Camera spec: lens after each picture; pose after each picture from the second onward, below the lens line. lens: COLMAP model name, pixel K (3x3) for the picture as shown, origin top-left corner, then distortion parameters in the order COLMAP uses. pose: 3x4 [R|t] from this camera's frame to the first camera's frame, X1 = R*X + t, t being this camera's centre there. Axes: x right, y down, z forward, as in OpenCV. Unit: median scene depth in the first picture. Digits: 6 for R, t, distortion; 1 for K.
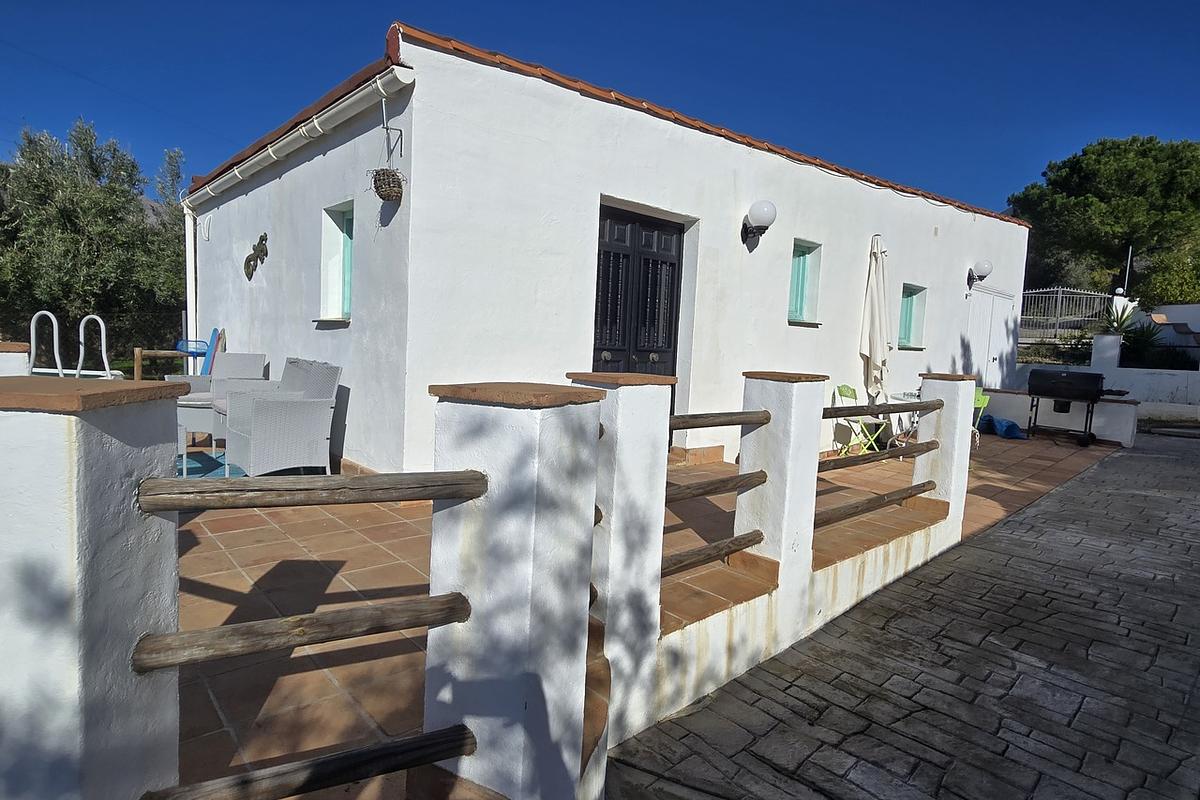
lens RADIAL K [[652.1, 0, 599.1], [0, 652.1, 397.8], [0, 0, 1]] dist [-0.002395, -0.000759]
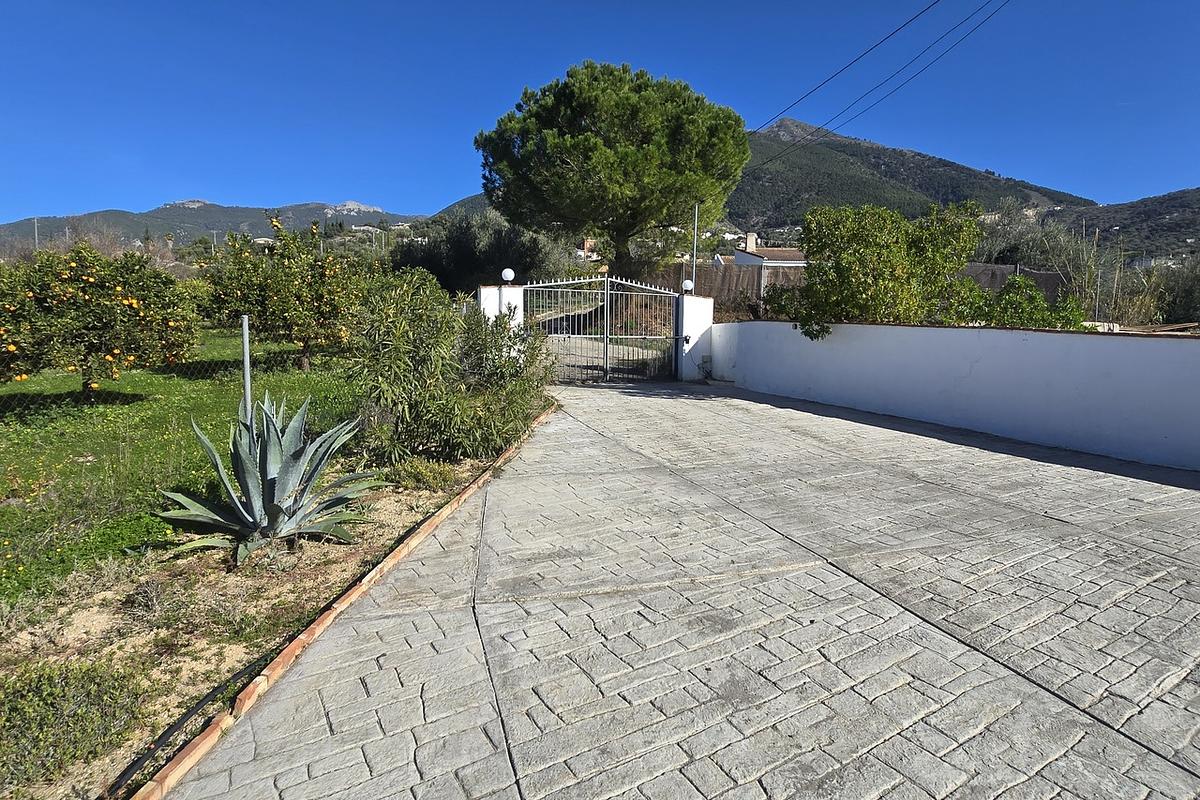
lens RADIAL K [[652.1, 0, 597.1], [0, 652.1, 402.5], [0, 0, 1]] dist [-0.002395, -0.000759]
pose [[0.727323, -0.104306, 0.678323, 0.287246], [0.081799, 0.994513, 0.065219, -0.086197], [-0.681403, 0.008051, 0.731864, 0.517730]]
